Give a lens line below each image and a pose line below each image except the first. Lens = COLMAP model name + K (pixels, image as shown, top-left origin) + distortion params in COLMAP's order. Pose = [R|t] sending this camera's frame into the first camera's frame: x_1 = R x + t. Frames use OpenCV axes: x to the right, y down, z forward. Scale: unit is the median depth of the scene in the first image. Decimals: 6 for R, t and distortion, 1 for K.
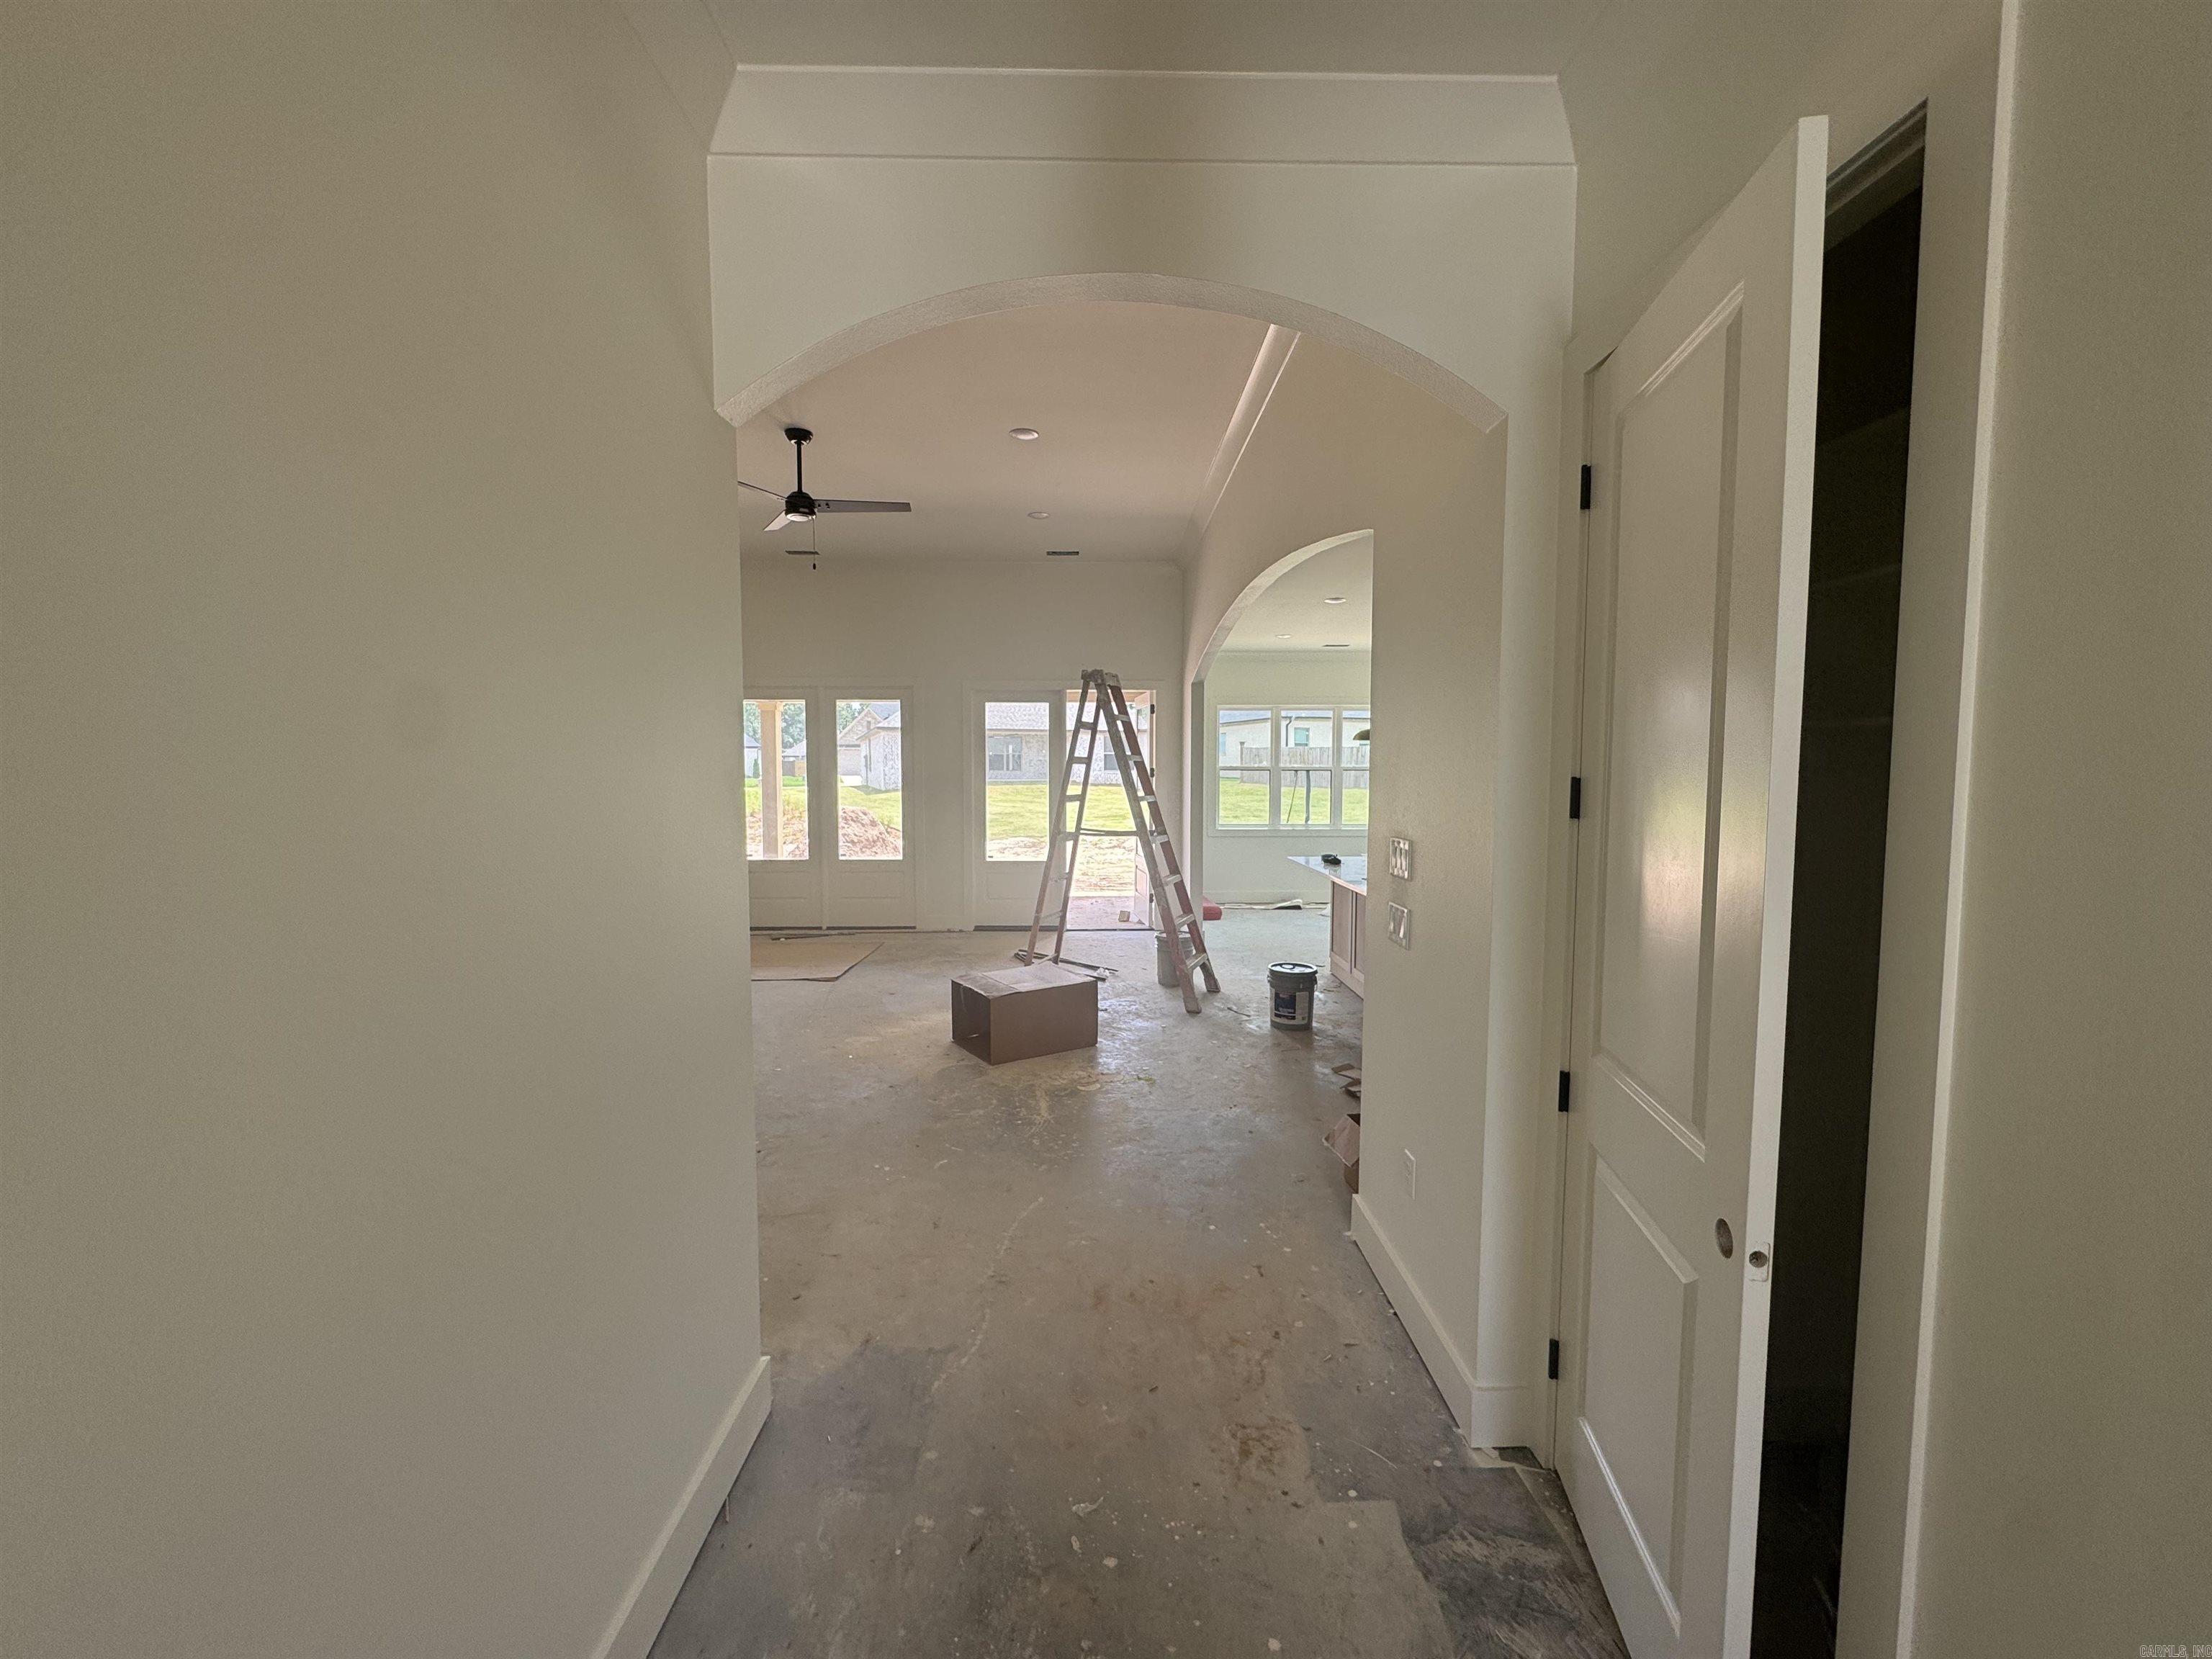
lens RADIAL K [[890.5, 0, 1106.0], [0, 890.5, 829.5], [0, 0, 1]] dist [-0.000512, 0.000053]
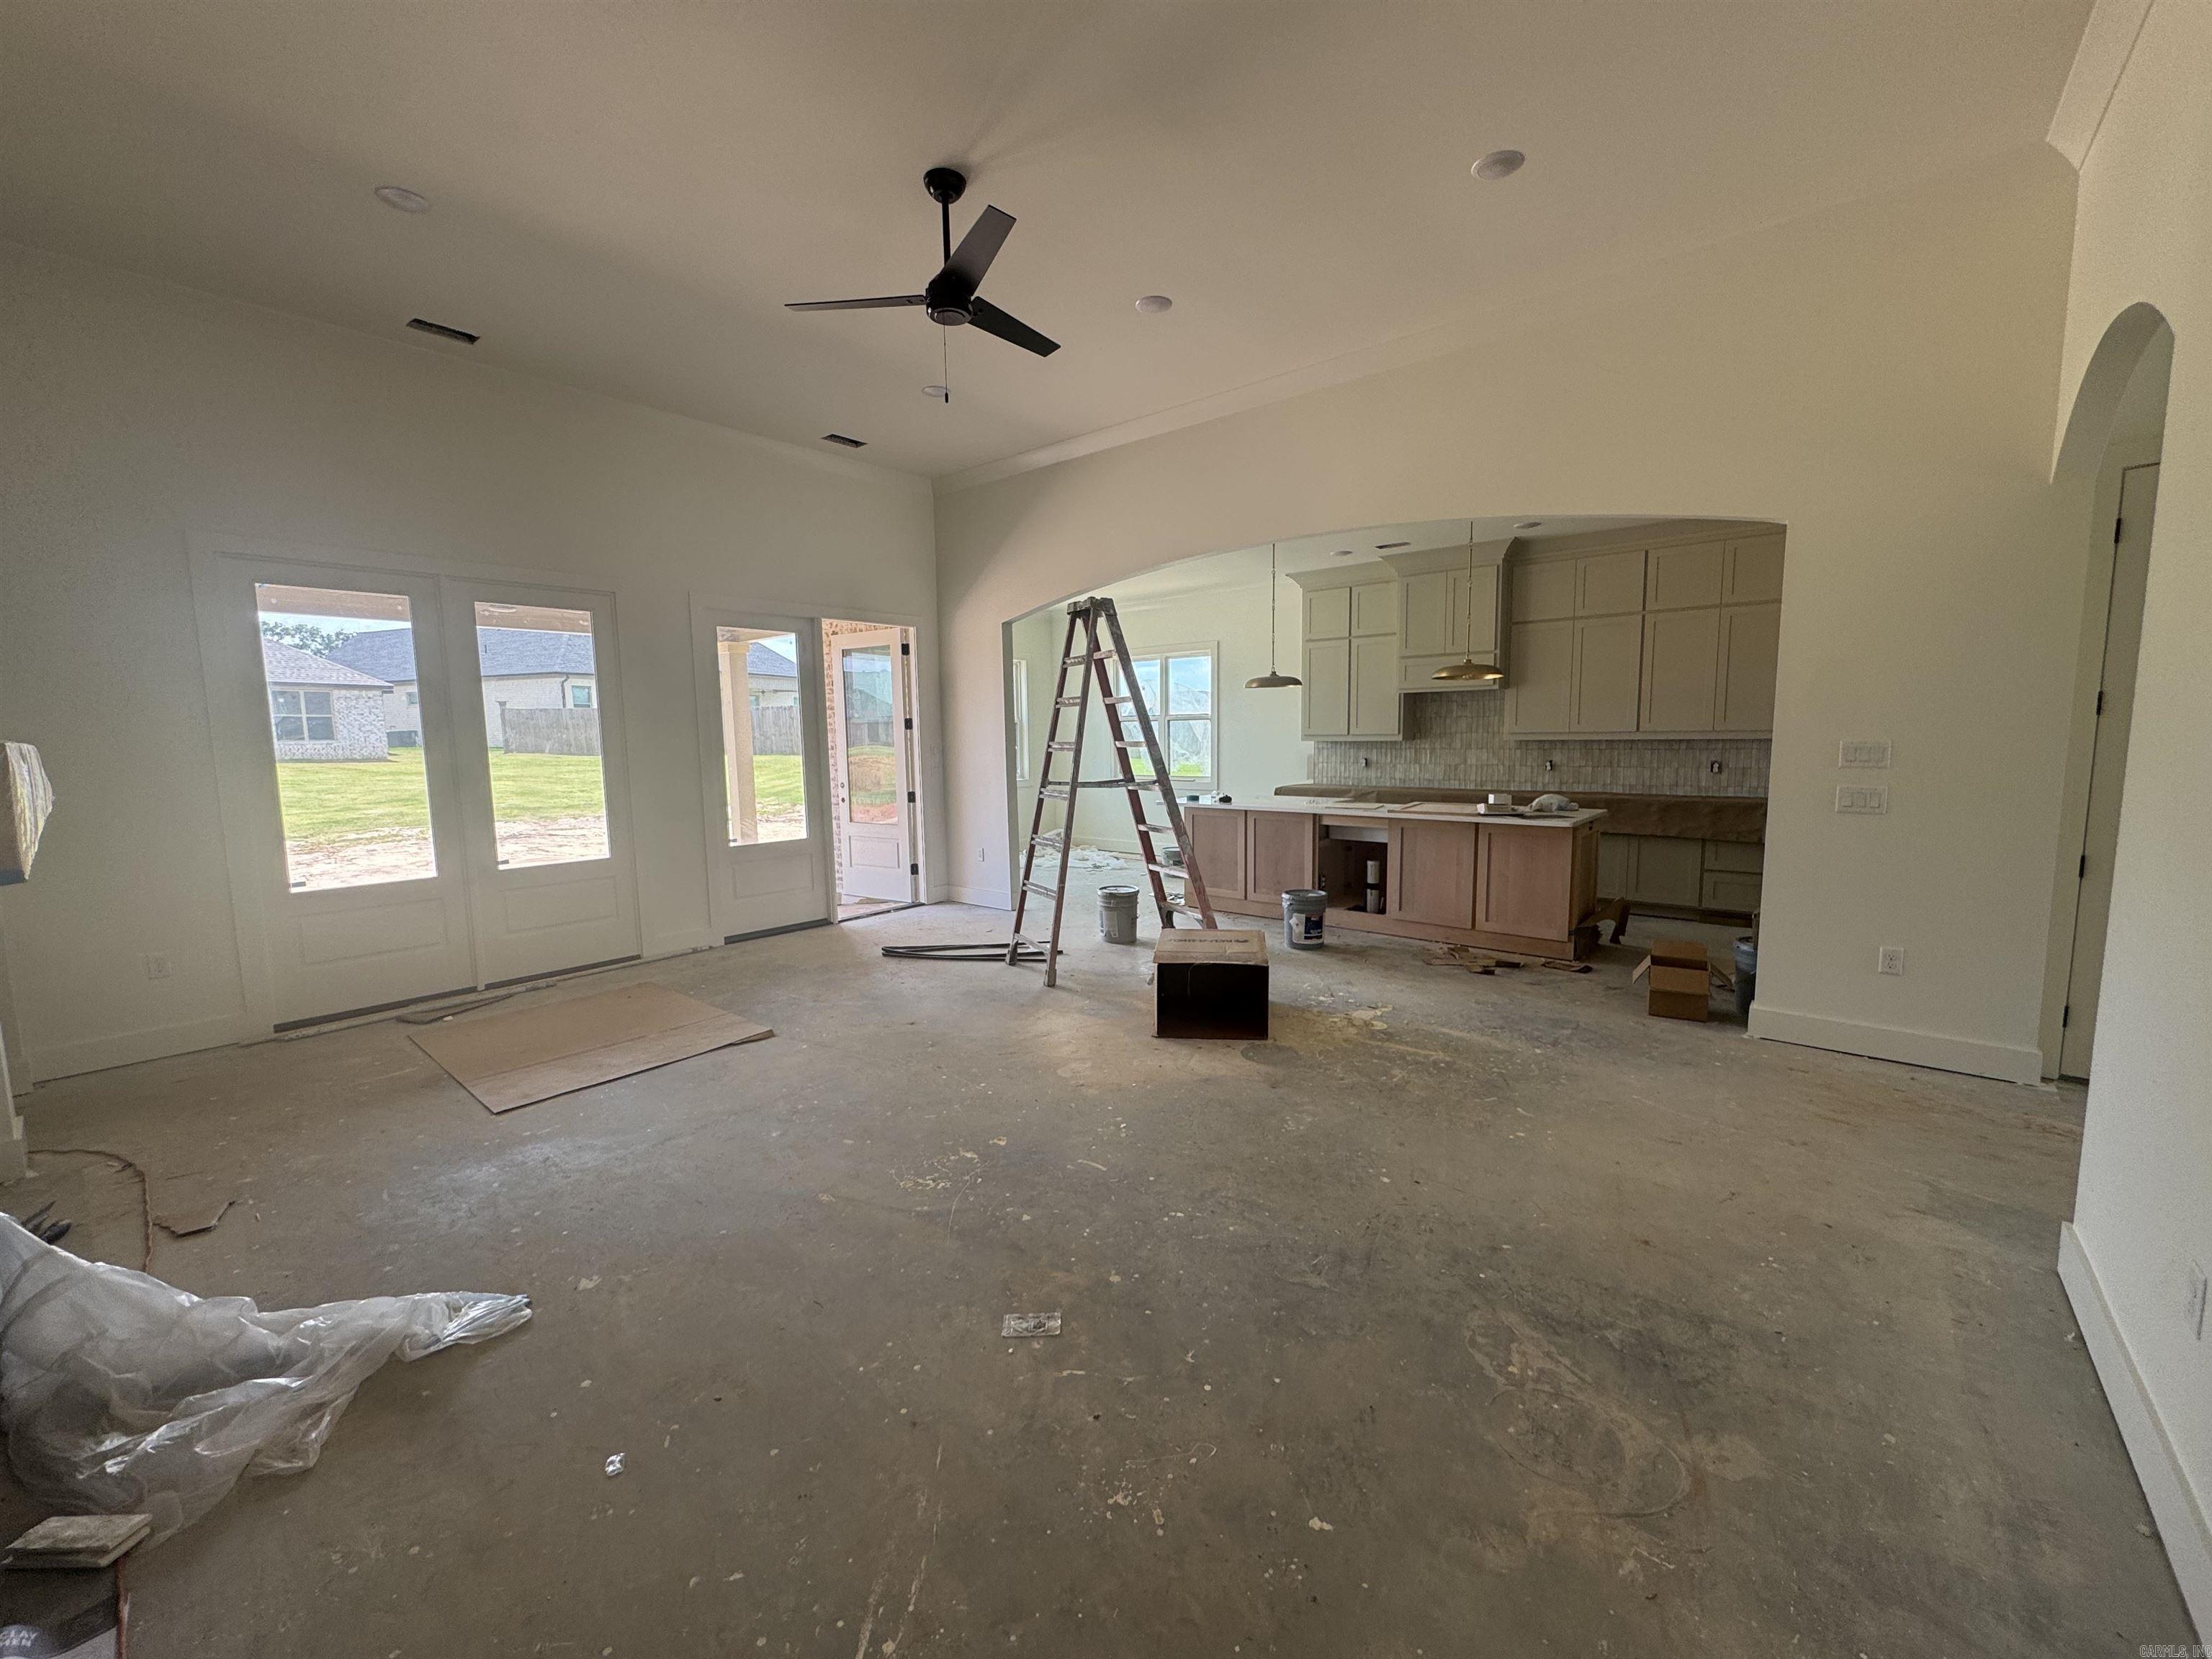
lens RADIAL K [[886.9, 0, 1106.0], [0, 886.9, 829.5], [0, 0, 1]] dist [-0.003367, 0.000184]
pose [[0.658340, -0.094197, 0.746803, -0.676901], [0.066116, 0.995541, 0.067287, -0.010726], [-0.749811, 0.005078, 0.661632, 0.413976]]
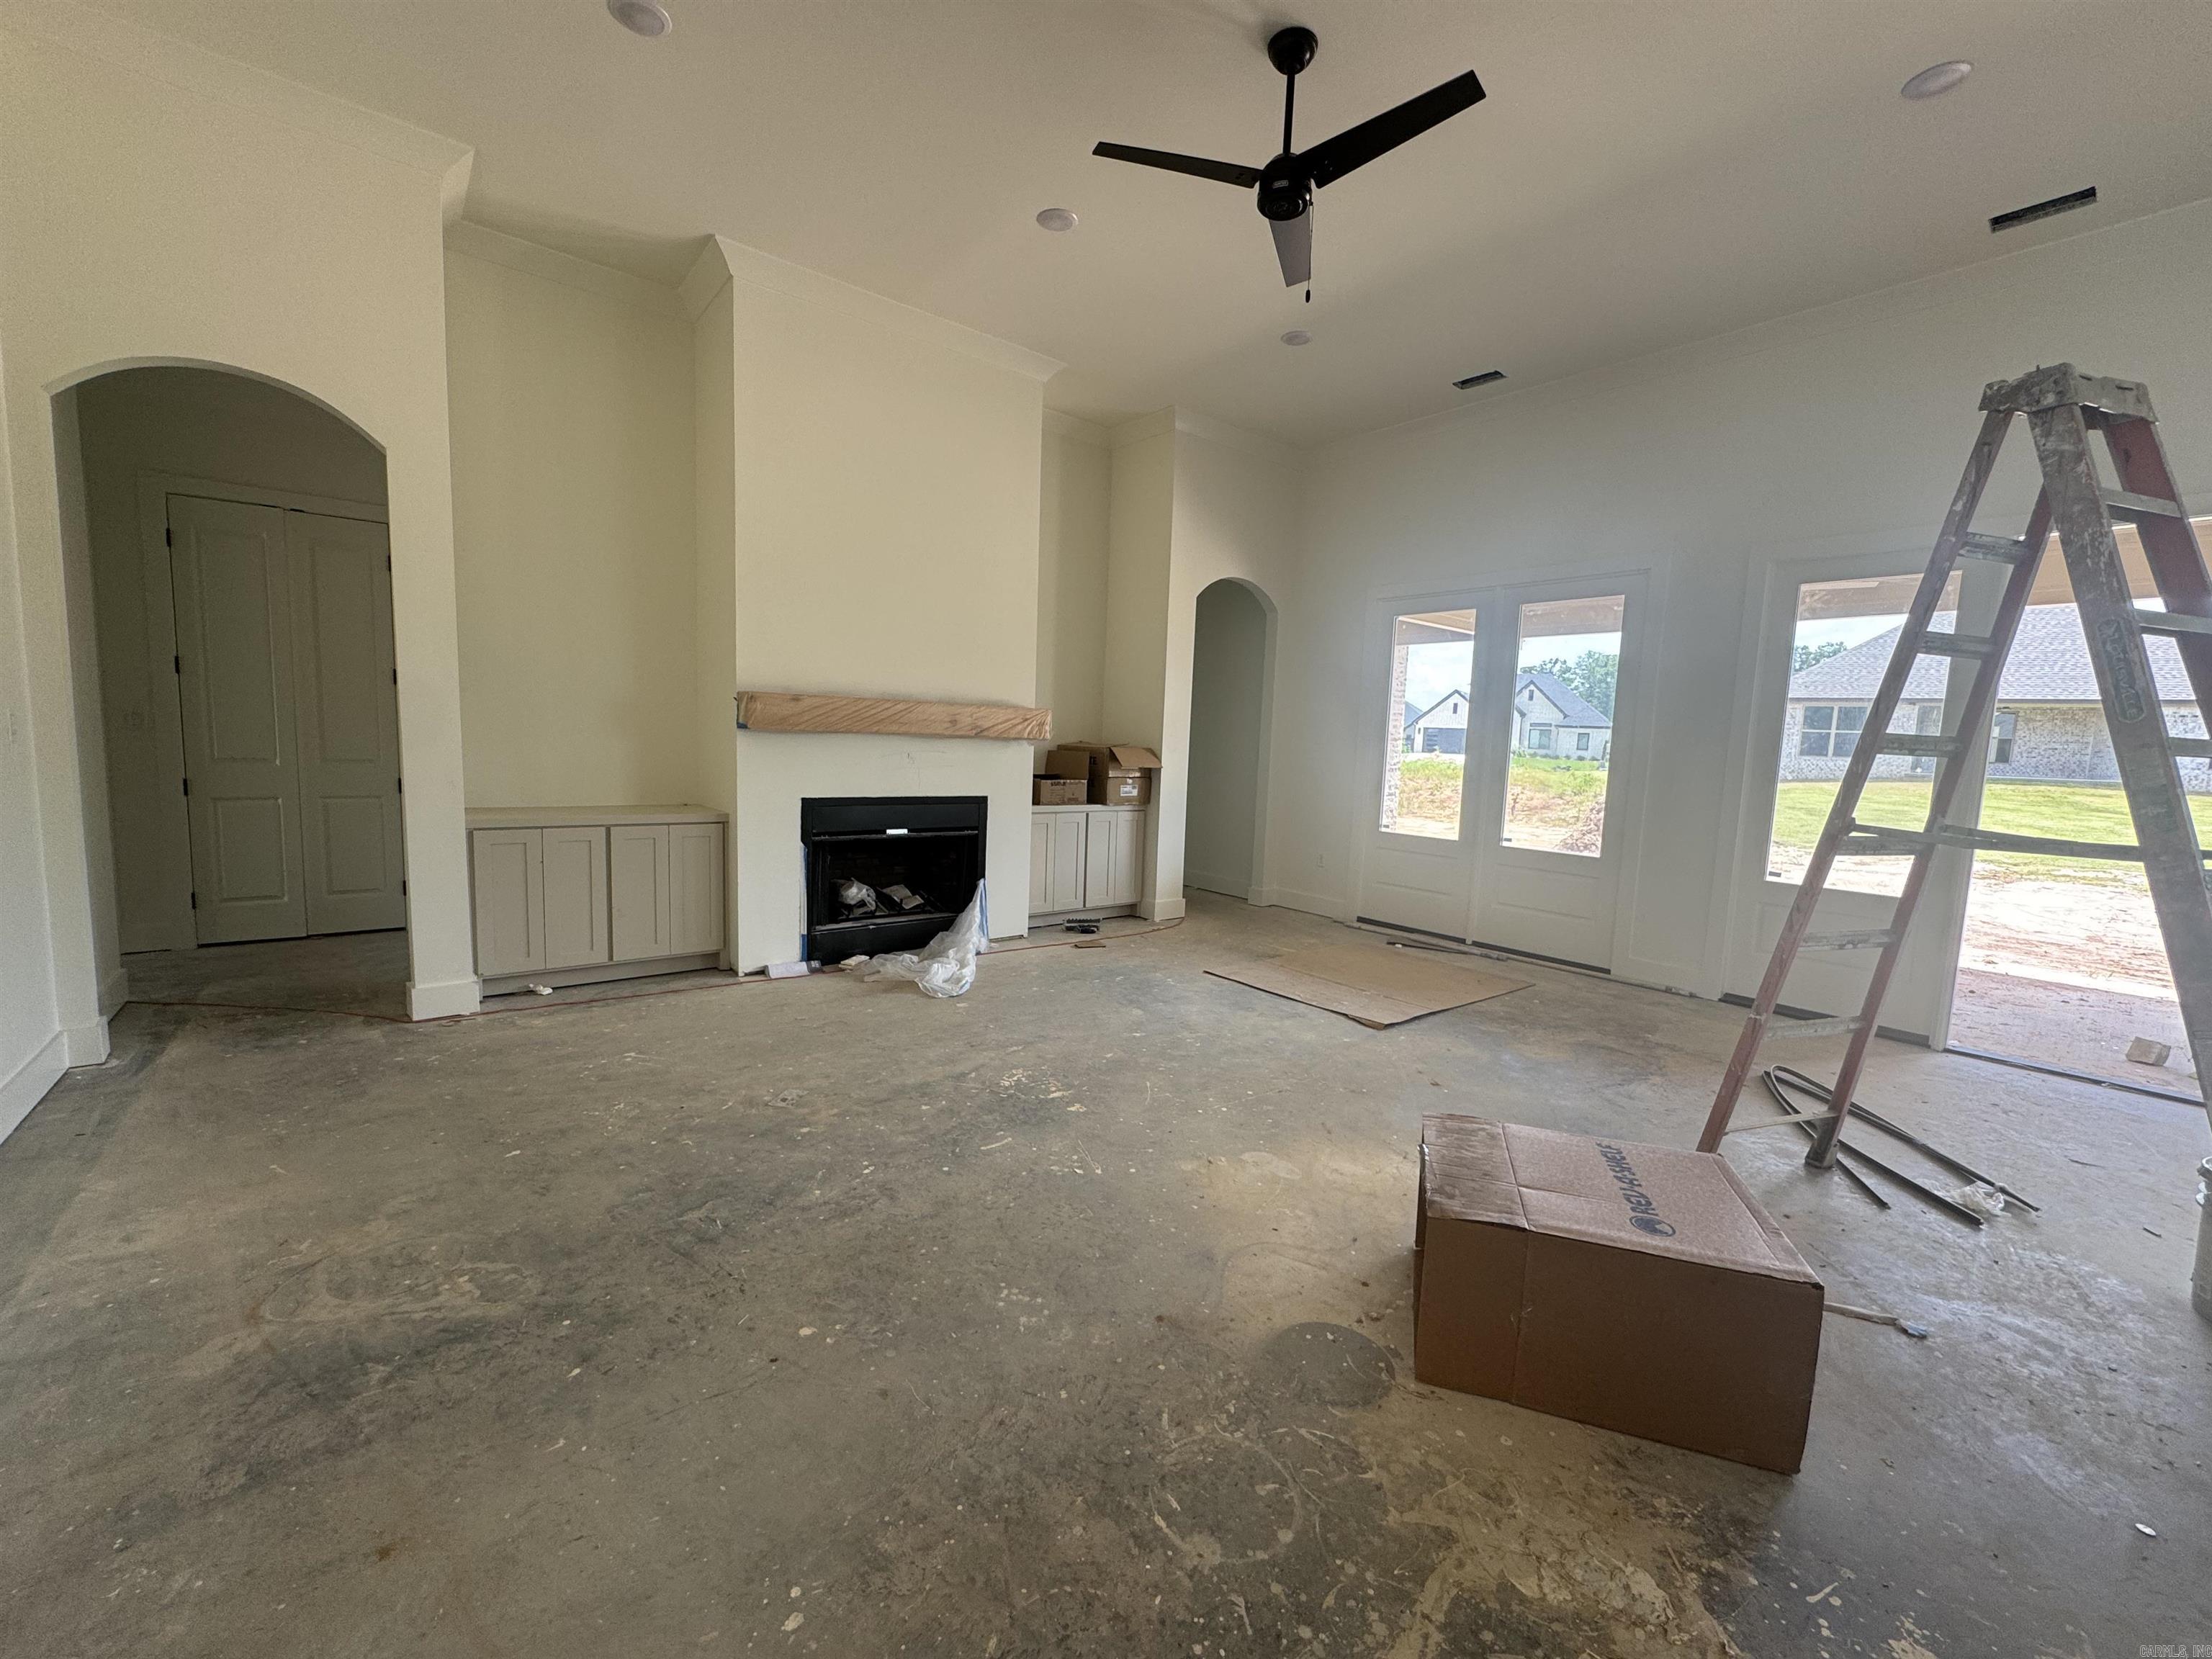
lens RADIAL K [[881.2, 0, 1104.5], [0, 881.2, 830.4], [0, 0, 1]] dist [-0.003393, -0.000160]
pose [[0.614363, 0.104409, -0.782085, 0.049824], [-0.089067, 0.994048, 0.062739, 0.009524], [0.783980, 0.031113, 0.620006, 0.498730]]
